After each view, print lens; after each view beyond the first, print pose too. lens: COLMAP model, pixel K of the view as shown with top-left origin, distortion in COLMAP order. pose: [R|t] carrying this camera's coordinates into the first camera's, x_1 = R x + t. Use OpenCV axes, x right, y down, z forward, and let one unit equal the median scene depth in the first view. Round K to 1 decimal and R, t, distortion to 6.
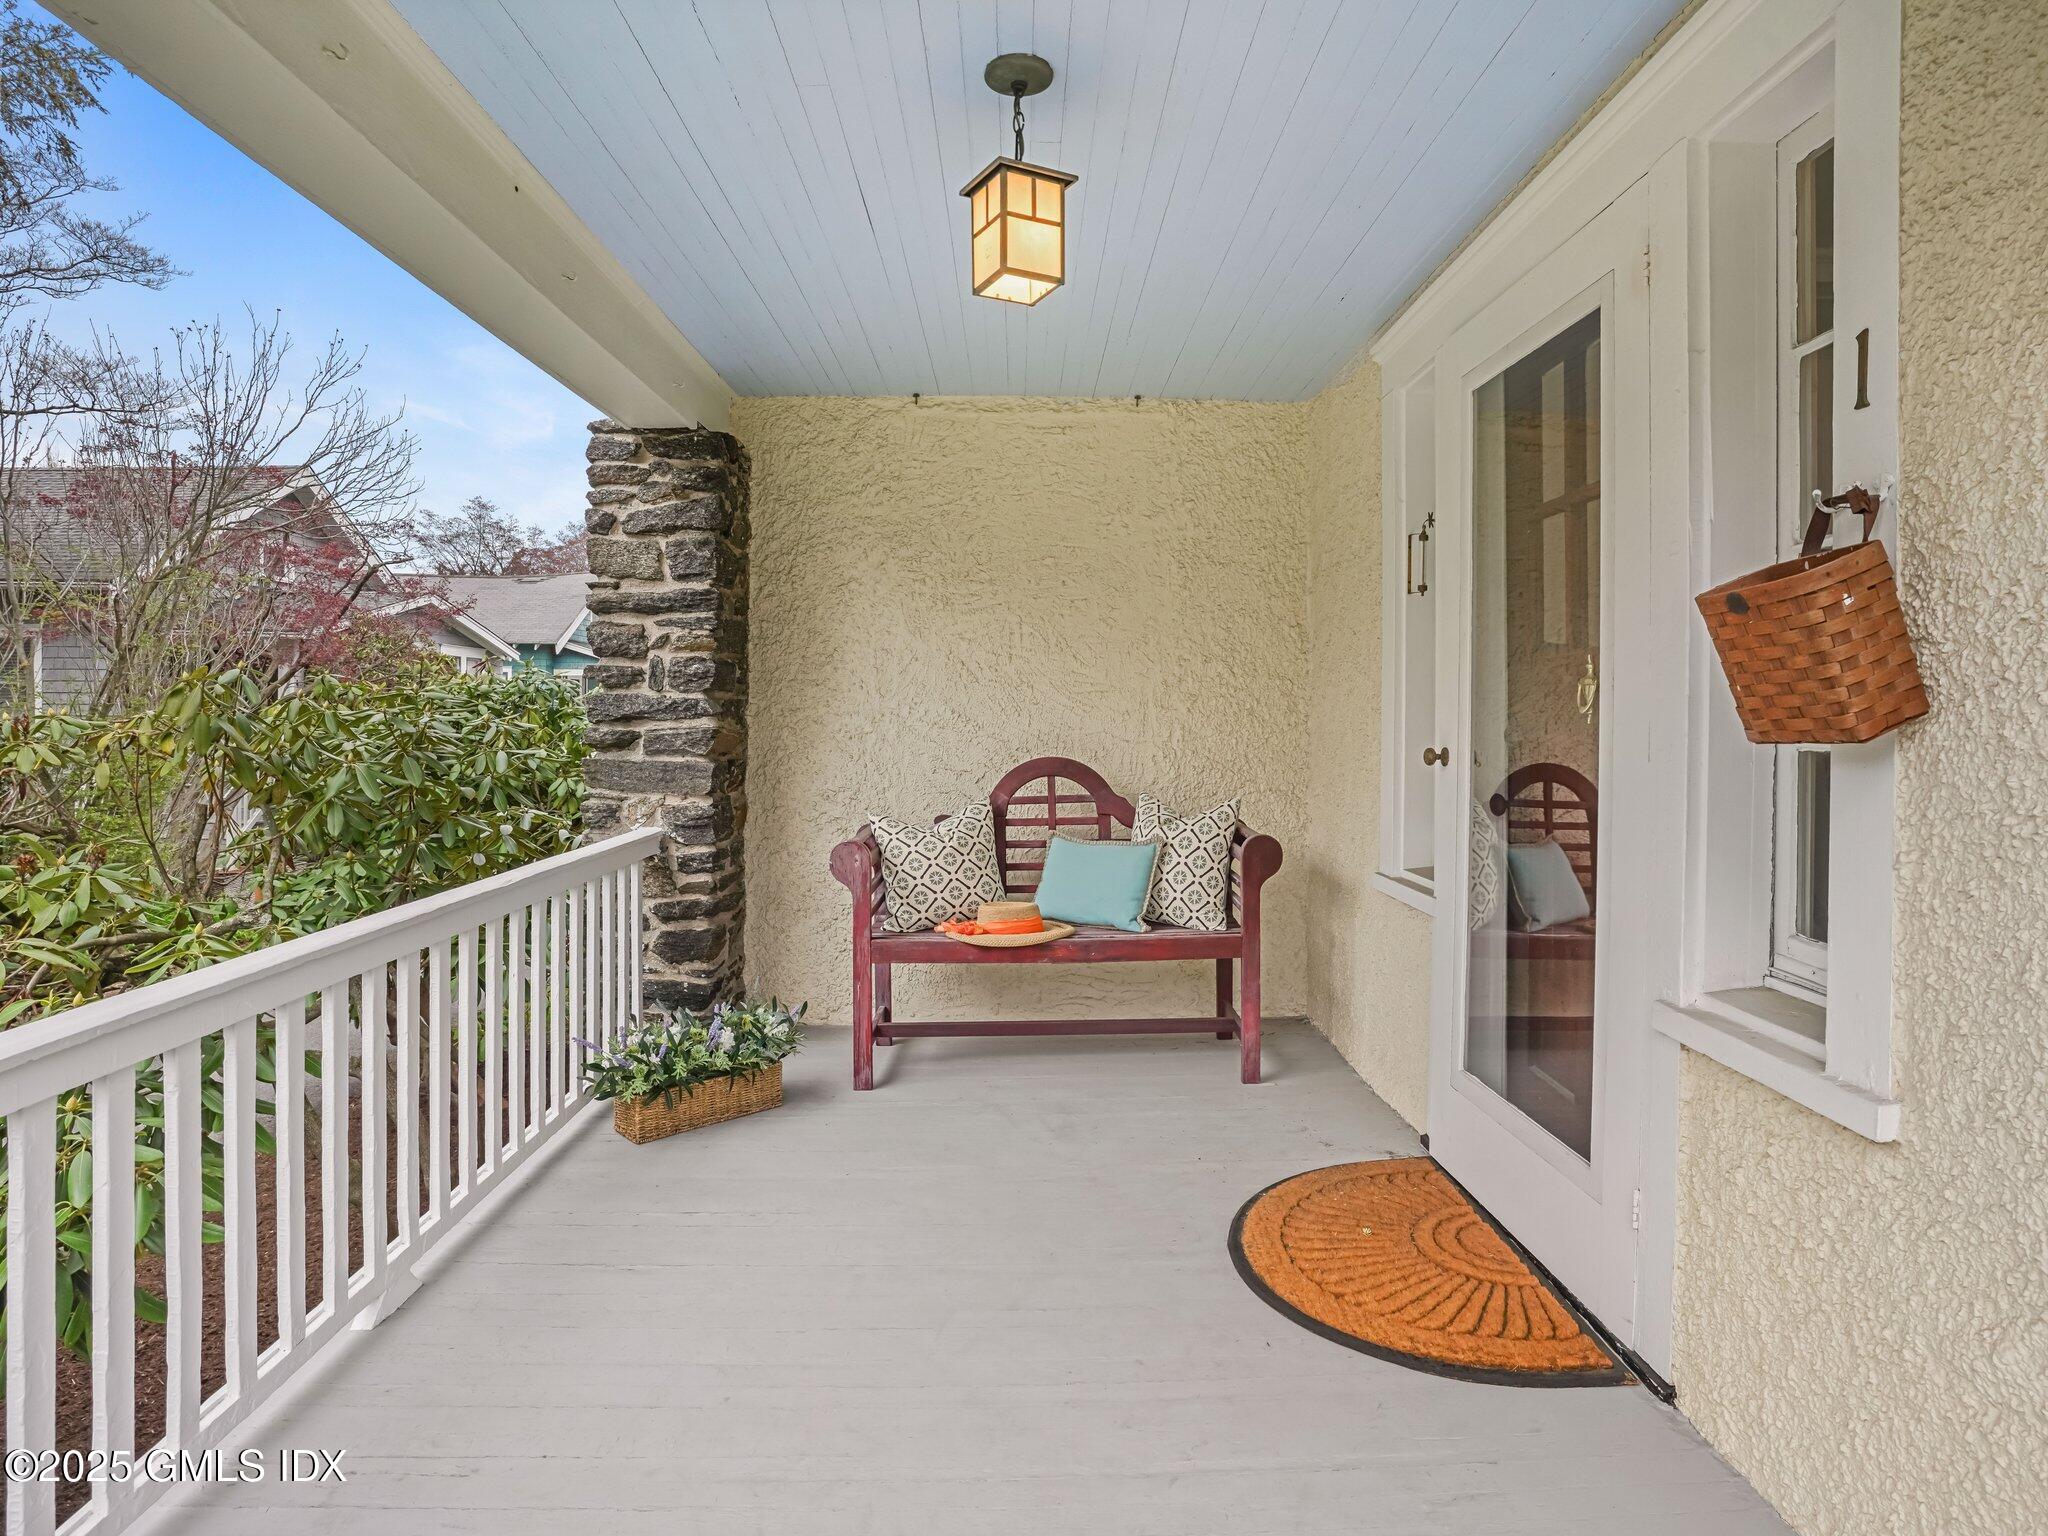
lens RADIAL K [[1142.6, 0, 1016.4], [0, 1142.6, 781.3], [0, 0, 1]] dist [-0.082573, 0.037224]
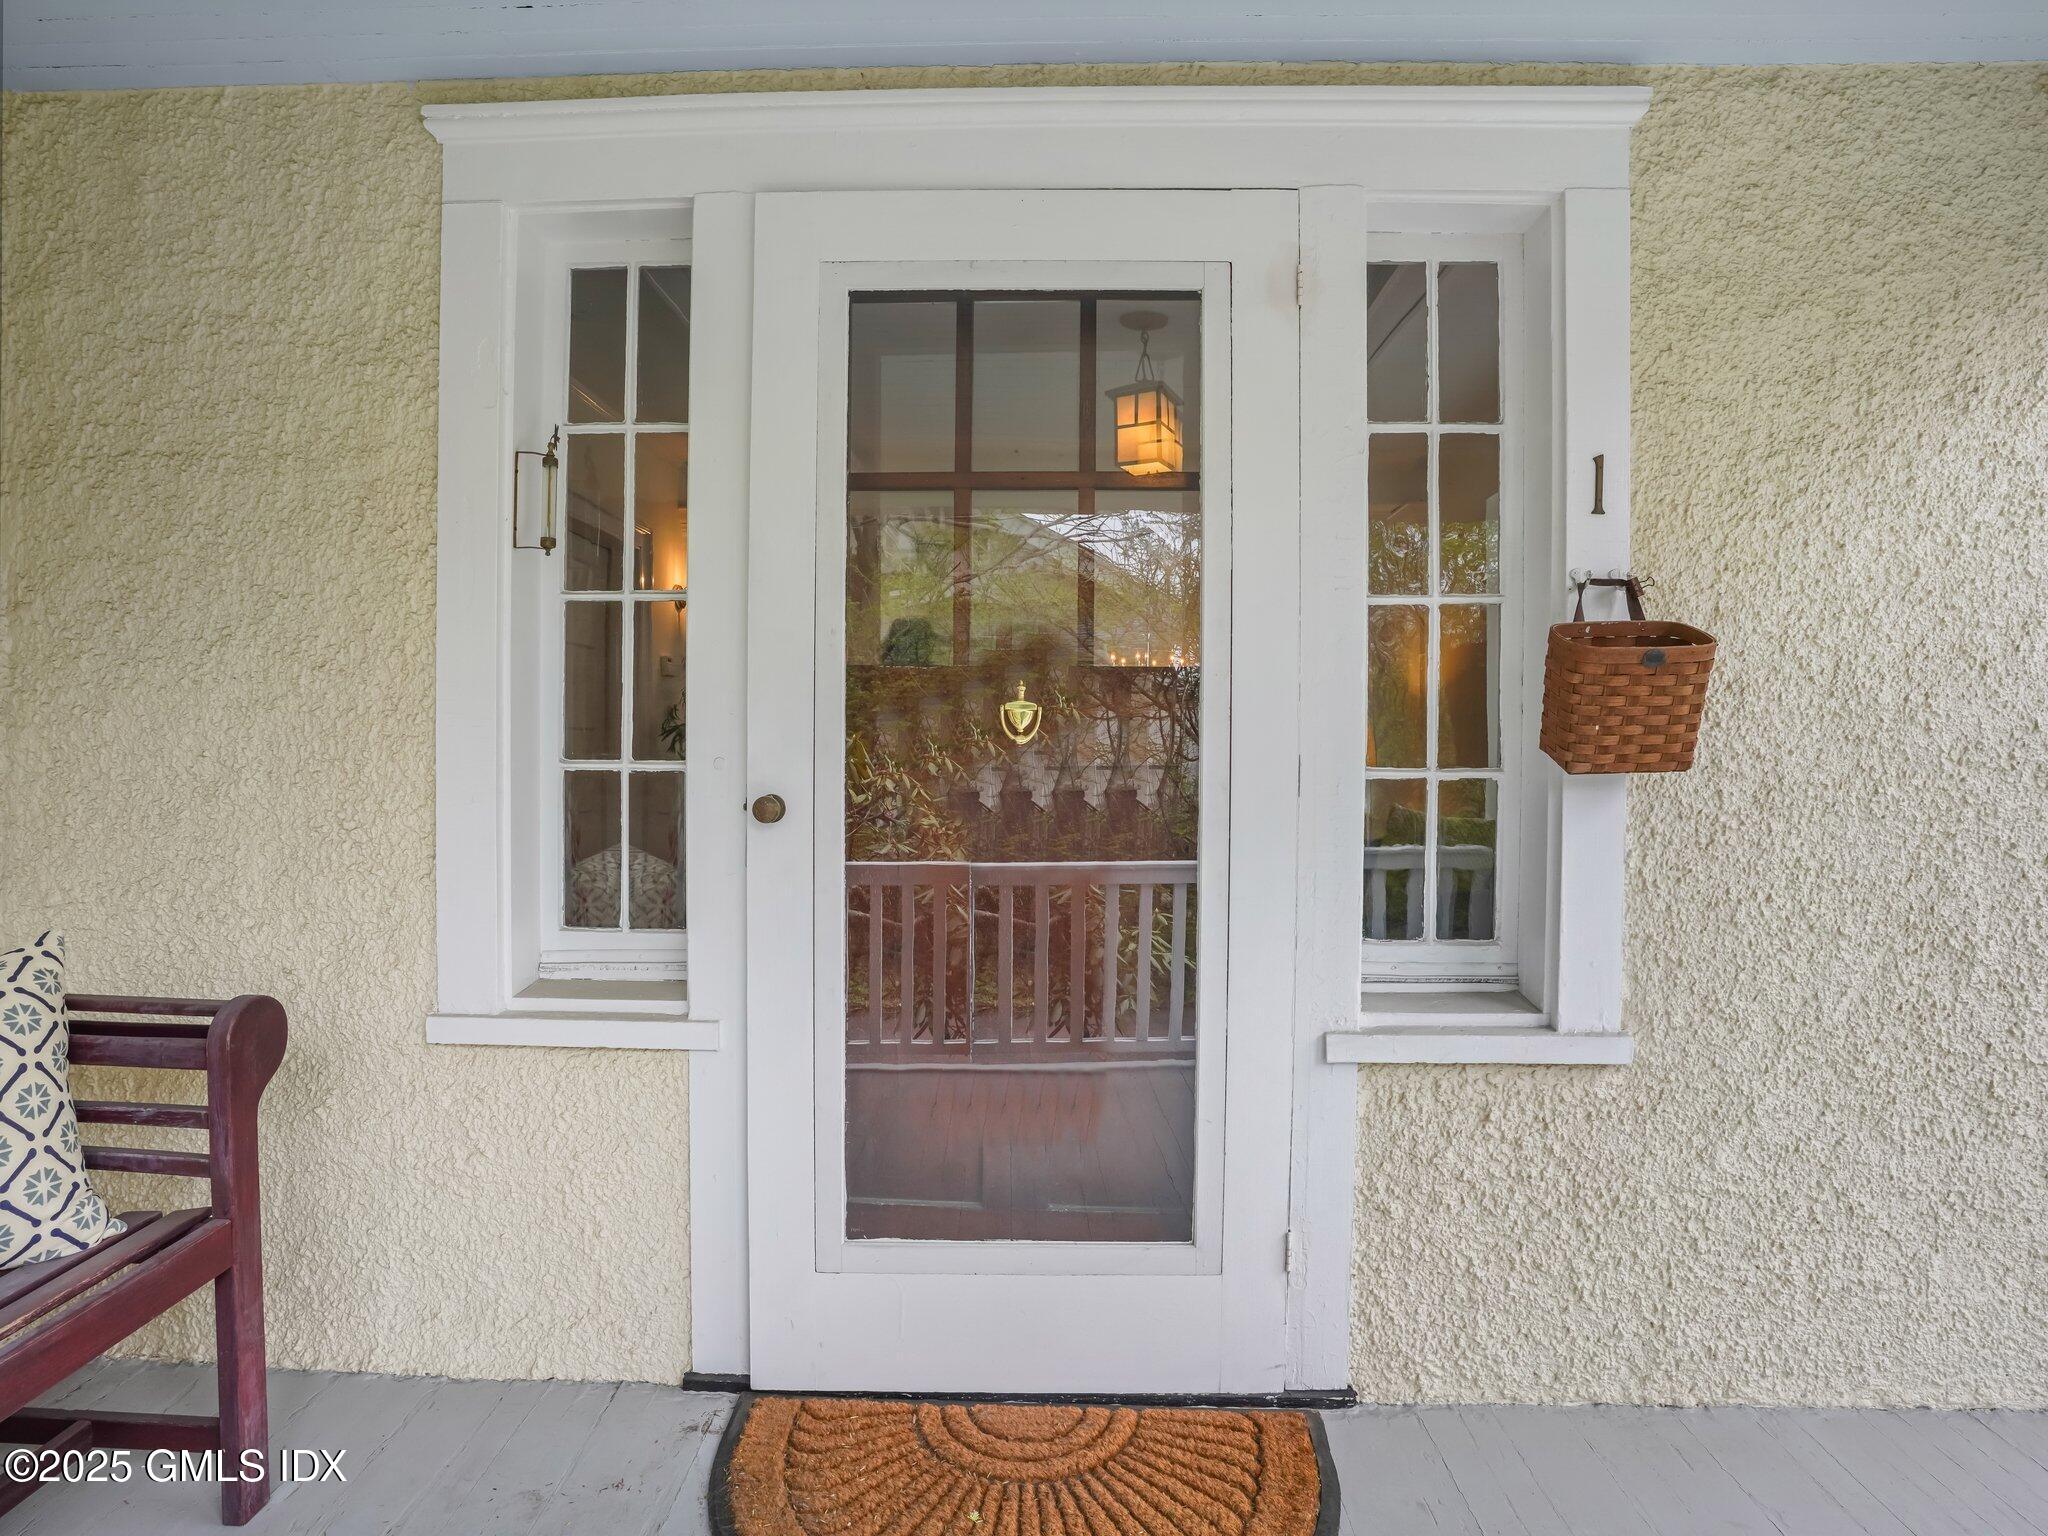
lens RADIAL K [[1142.6, 0, 1016.4], [0, 1142.6, 781.3], [0, 0, 1]] dist [-0.082573, 0.037224]
pose [[0.031830, -0.036389, 0.998831, -0.219245], [0.054240, 0.997927, 0.034627, -0.039449], [-0.998020, 0.053074, 0.033738, 0.603220]]
